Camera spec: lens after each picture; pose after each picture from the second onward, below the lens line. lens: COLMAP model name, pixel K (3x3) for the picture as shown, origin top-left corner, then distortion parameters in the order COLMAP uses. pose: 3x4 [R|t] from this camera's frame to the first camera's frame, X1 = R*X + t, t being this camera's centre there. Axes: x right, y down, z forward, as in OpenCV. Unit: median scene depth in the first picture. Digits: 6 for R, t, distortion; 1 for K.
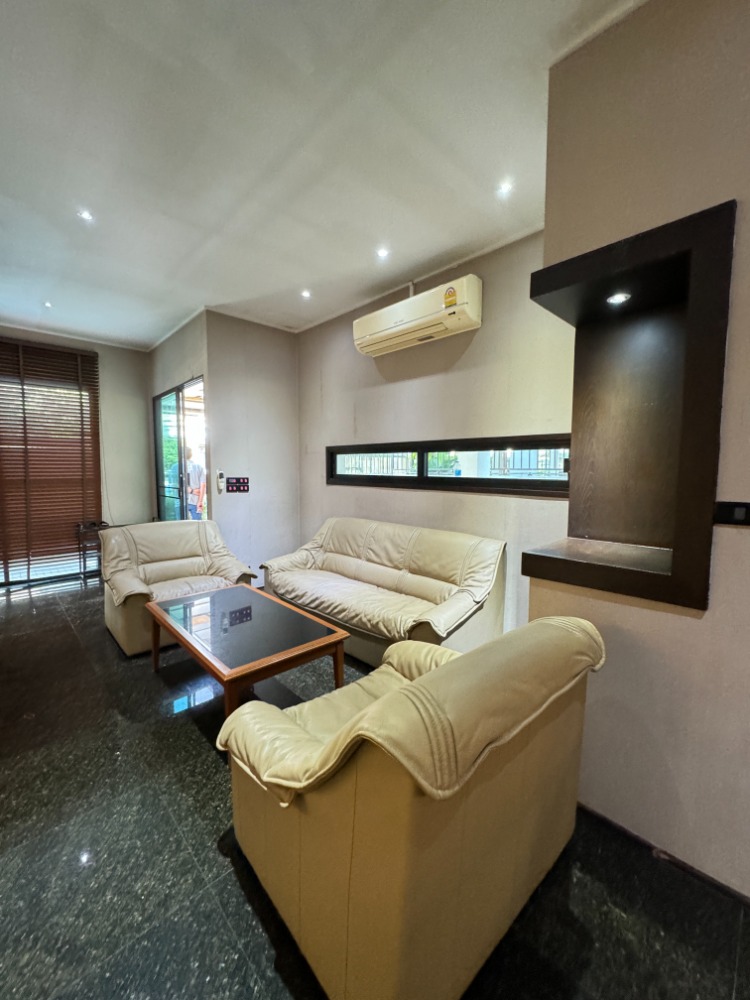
lens RADIAL K [[399.5, 0, 375.0], [0, 399.5, 500.0], [0, 0, 1]] dist [-0.001578, 0.000153]
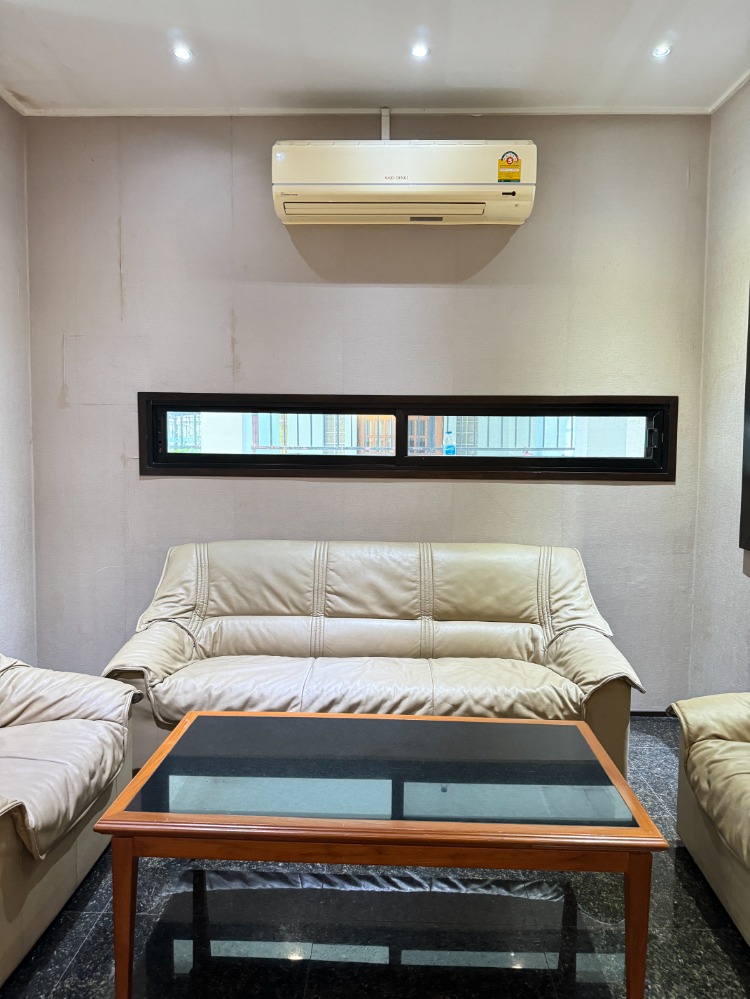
lens RADIAL K [[698.4, 0, 373.1], [0, 698.4, 503.3], [0, 0, 1]] dist [0.087697, -0.123618]
pose [[0.715669, -0.047565, 0.696818, -0.766501], [0.049379, 0.998628, 0.017453, -0.012227], [-0.696692, 0.021918, 0.717035, 0.367153]]
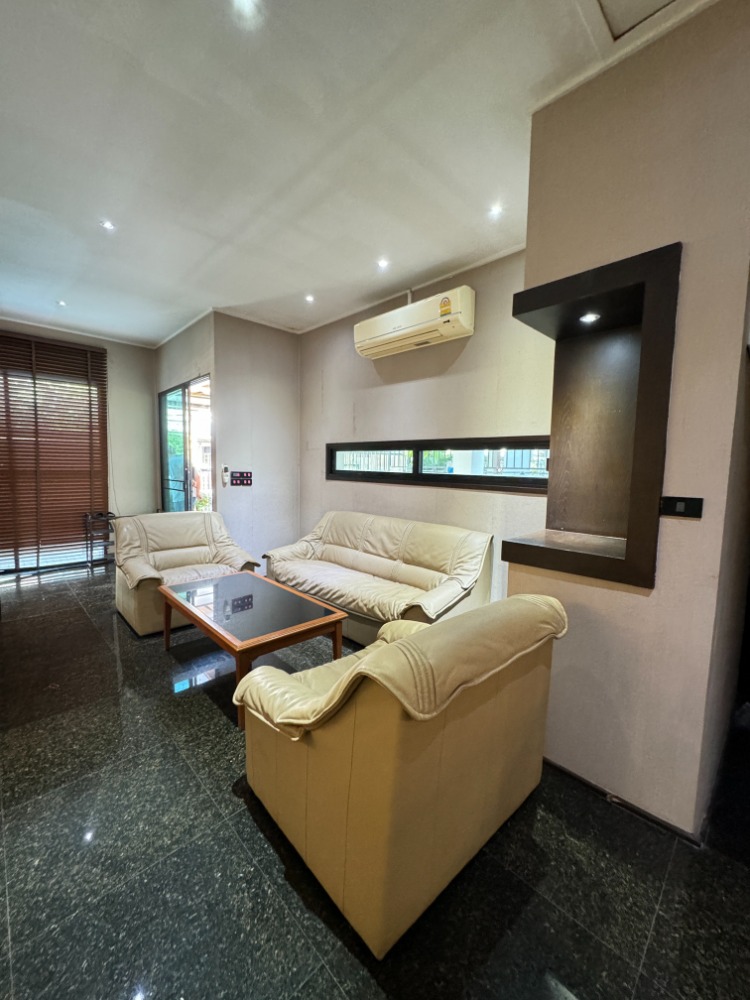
lens RADIAL K [[399.5, 0, 375.0], [0, 399.5, 500.0], [0, 0, 1]] dist [-0.001578, 0.000153]
pose [[0.999852, 0.014813, 0.008723, -0.002176], [-0.014872, 0.999867, 0.006705, 0.008606], [-0.008622, -0.006834, 0.999939, -0.076801]]
